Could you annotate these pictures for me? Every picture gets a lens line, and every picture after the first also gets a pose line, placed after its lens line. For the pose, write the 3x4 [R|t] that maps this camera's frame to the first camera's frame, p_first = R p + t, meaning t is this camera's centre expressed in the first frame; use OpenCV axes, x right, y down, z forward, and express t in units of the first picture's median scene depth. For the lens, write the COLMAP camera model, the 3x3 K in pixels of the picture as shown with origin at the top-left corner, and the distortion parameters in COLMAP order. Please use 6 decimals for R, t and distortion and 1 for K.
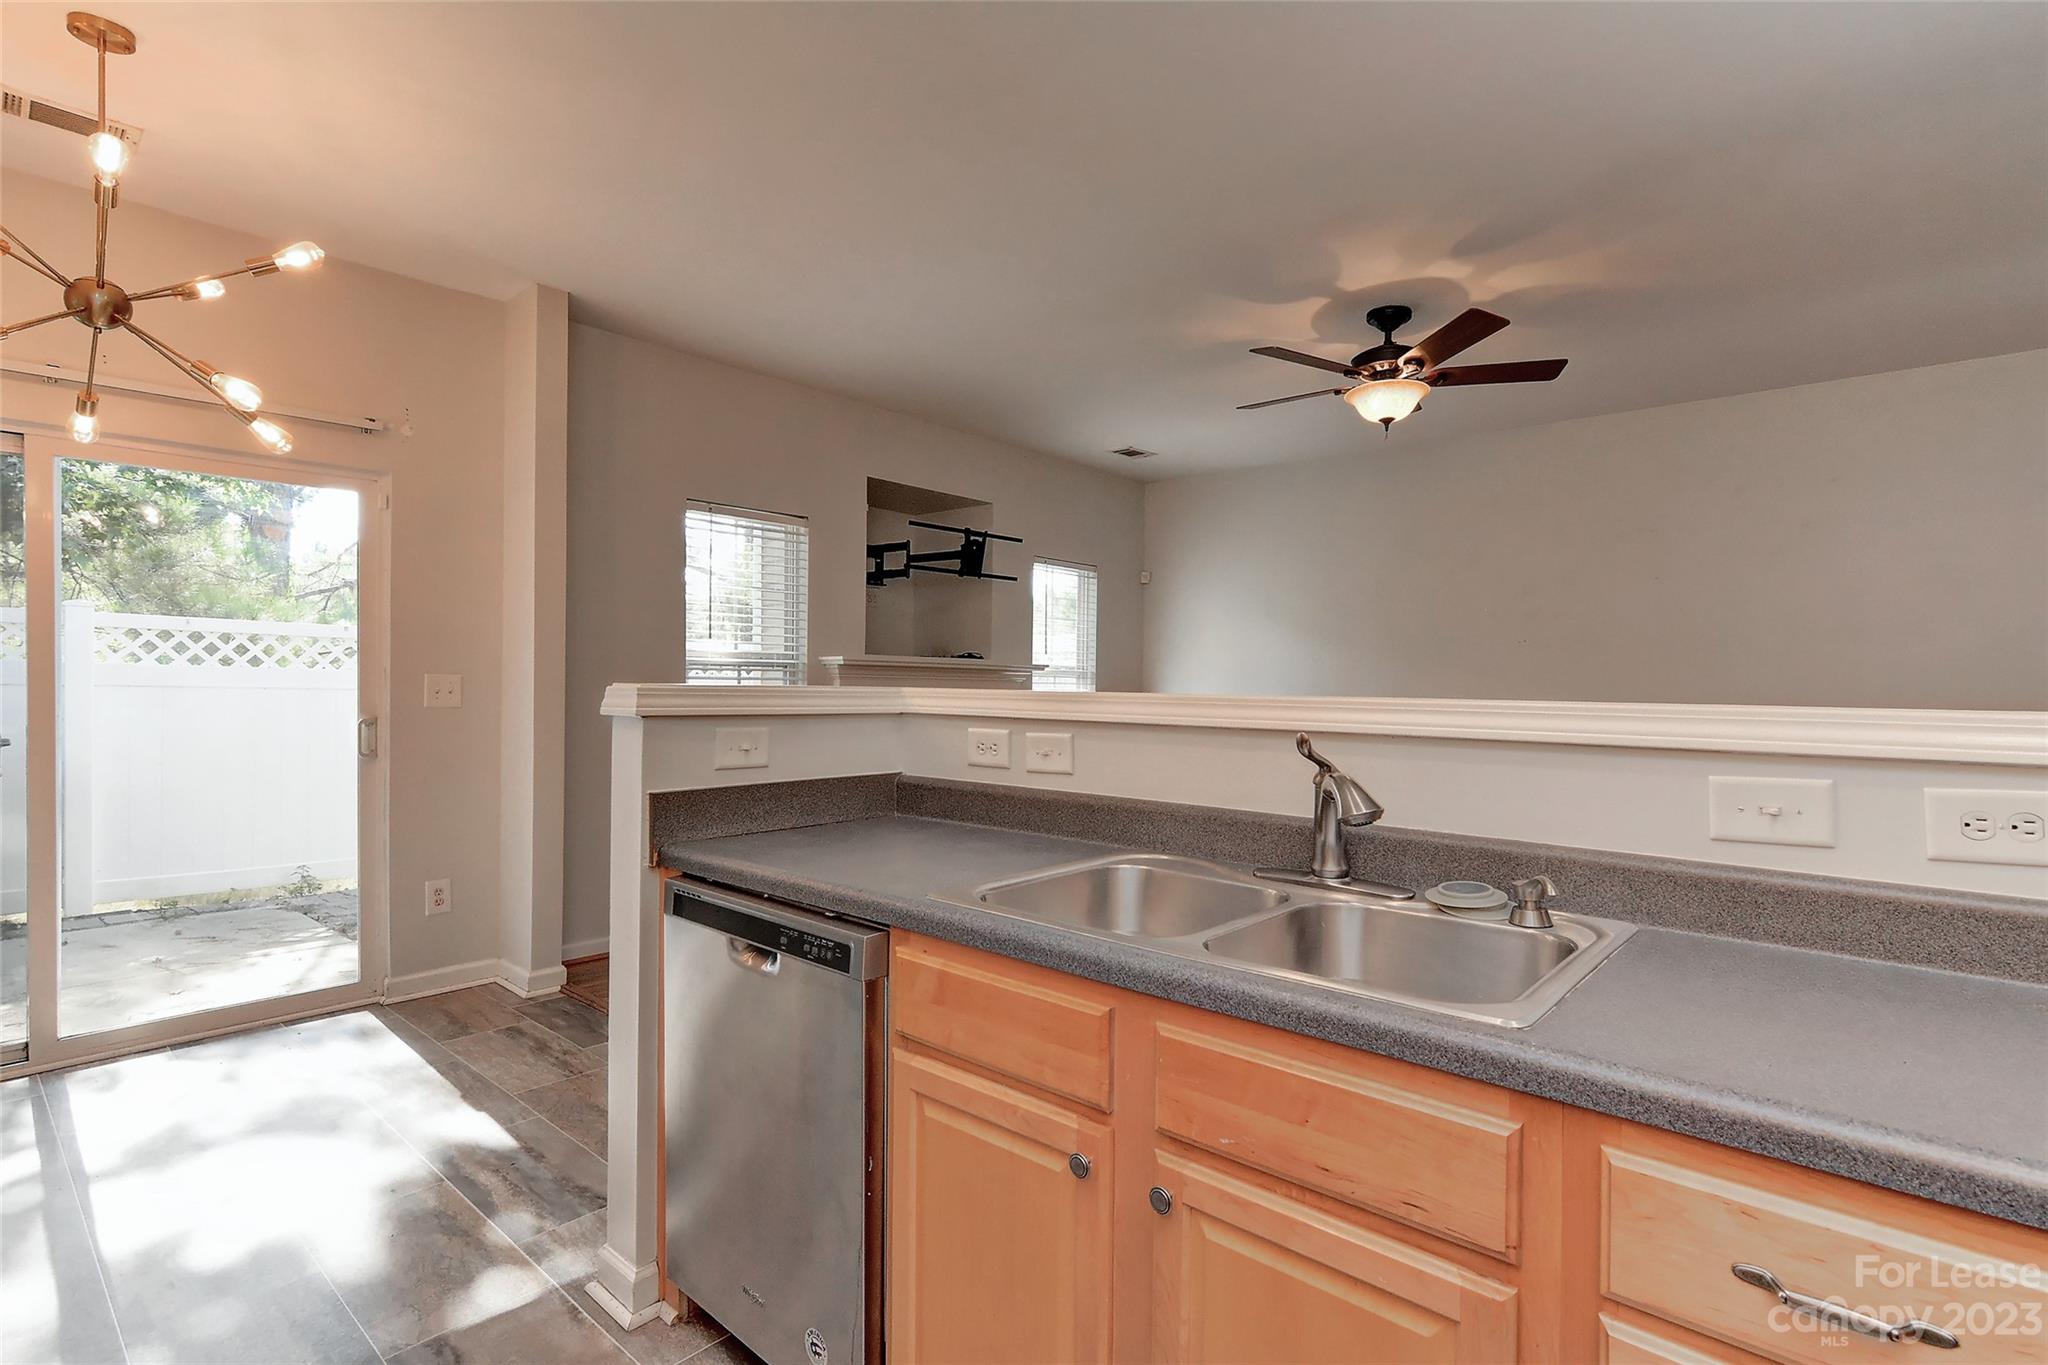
lens RADIAL K [[978.9, 0, 1022.5], [0, 978.9, 687.4], [0, 0, 1]] dist [0.006513, -0.000137]
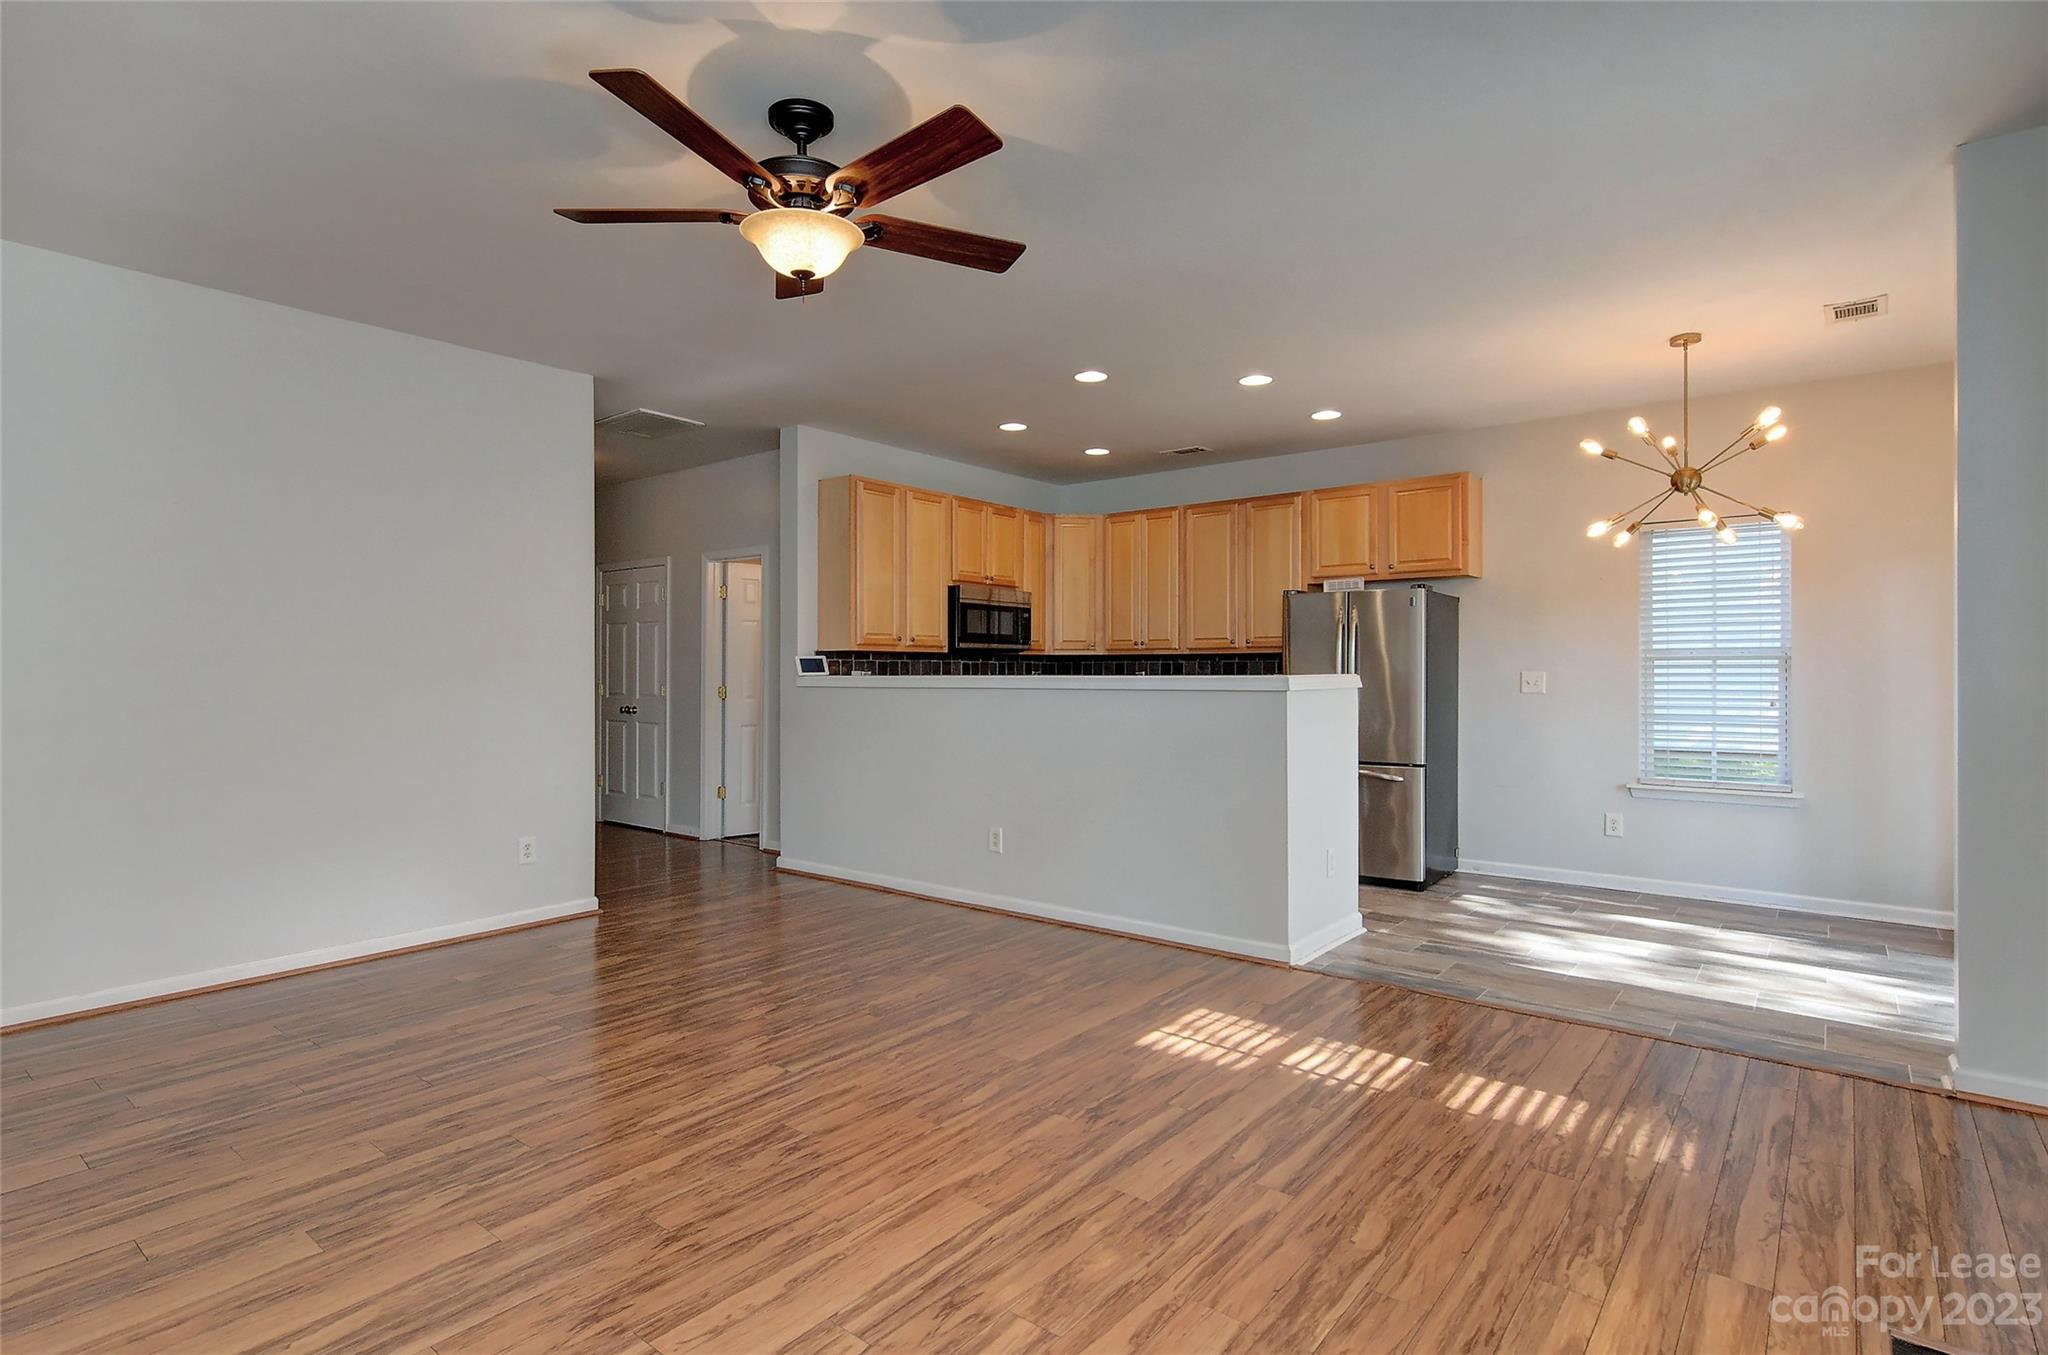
lens RADIAL K [[1004.5, 0, 1042.4], [0, 1004.5, 666.0], [0, 0, 1]] dist [-0.001507, -0.000777]
pose [[-0.996817, -0.017363, -0.077805, 0.191745], [-0.017211, 0.999848, -0.002620, 0.001064], [0.077839, -0.001272, -0.996965, 1.235987]]
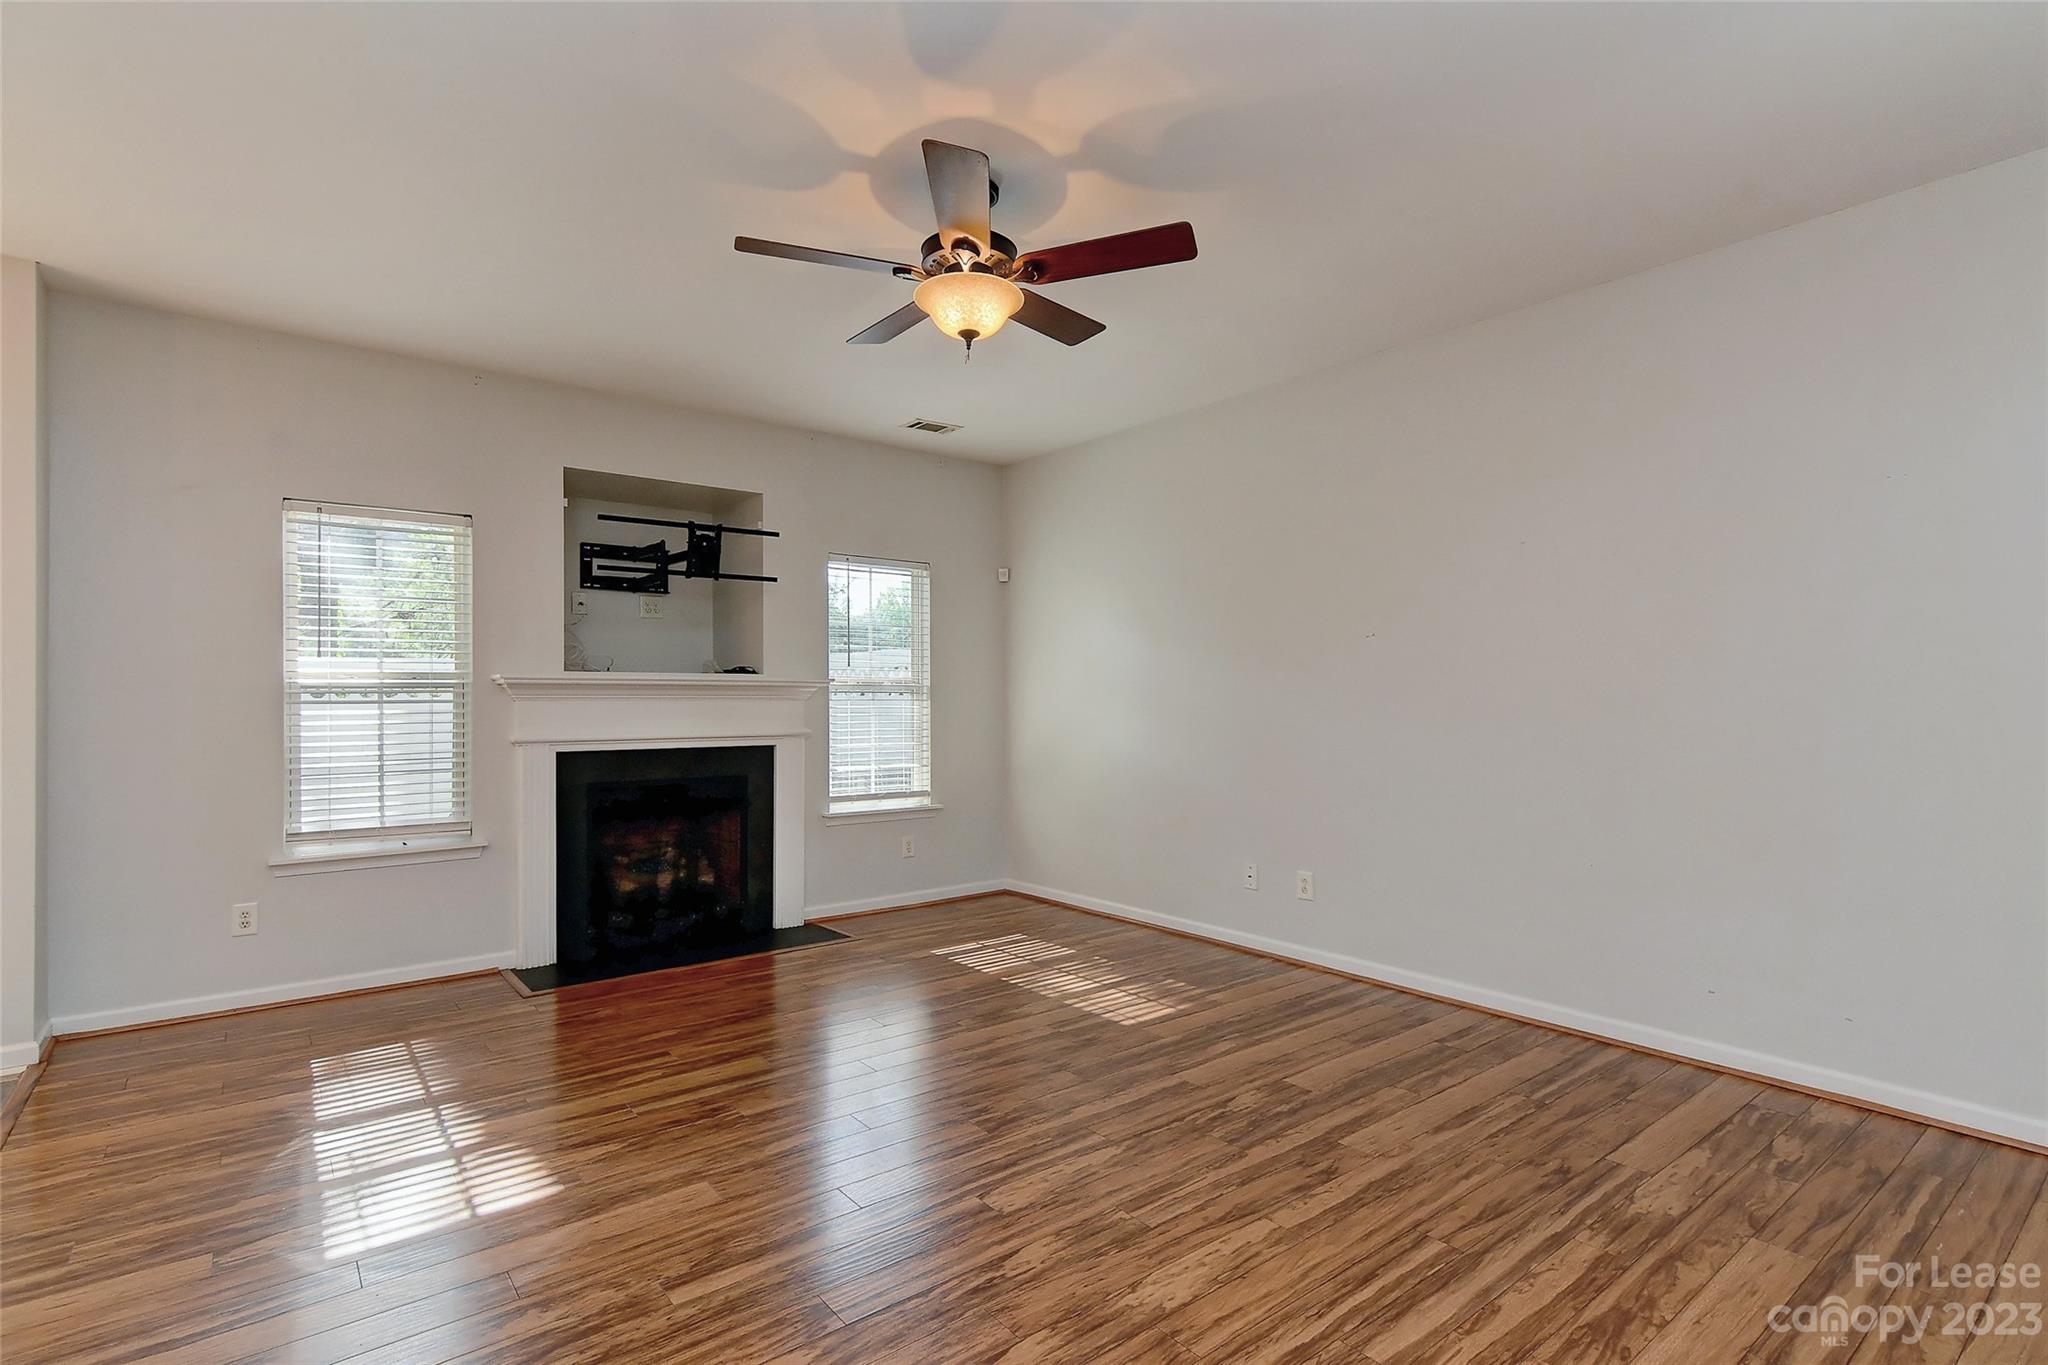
lens RADIAL K [[978.9, 0, 1022.5], [0, 978.9, 687.4], [0, 0, 1]] dist [0.006513, -0.000137]
pose [[0.986050, -0.022760, -0.164883, 0.386663], [0.019830, 0.999615, -0.019396, 0.005775], [0.165261, 0.015856, 0.986122, 0.209898]]
